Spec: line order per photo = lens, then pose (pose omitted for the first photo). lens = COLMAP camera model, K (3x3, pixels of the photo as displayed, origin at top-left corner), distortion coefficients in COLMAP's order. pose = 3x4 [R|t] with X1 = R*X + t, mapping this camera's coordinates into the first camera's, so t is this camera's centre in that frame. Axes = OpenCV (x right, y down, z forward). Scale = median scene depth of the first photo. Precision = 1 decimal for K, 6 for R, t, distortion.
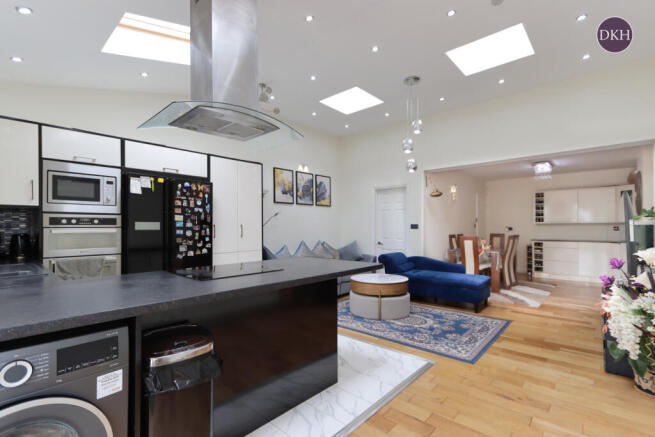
lens RADIAL K [[303.1, 0, 326.4], [0, 303.1, 220.4], [0, 0, 1]] dist [0.003846, 0.000317]
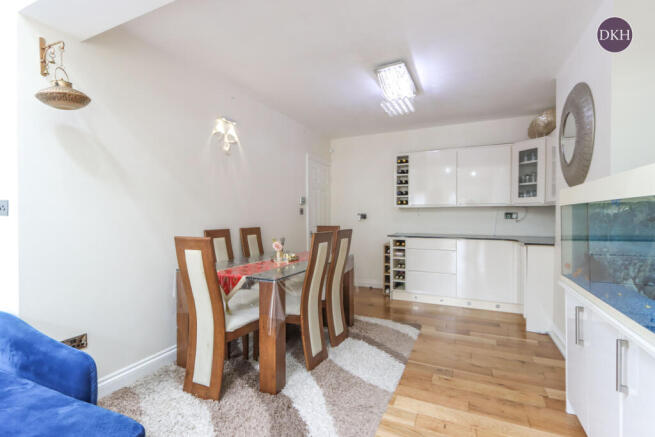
lens RADIAL K [[303.1, 0, 327.1], [0, 303.1, 217.2], [0, 0, 1]] dist [0.003846, 0.000317]
pose [[0.947872, -0.006381, 0.318586, 0.376320], [-0.003867, 0.999496, 0.031524, 0.011079], [-0.318627, -0.031112, 0.947370, 0.487618]]
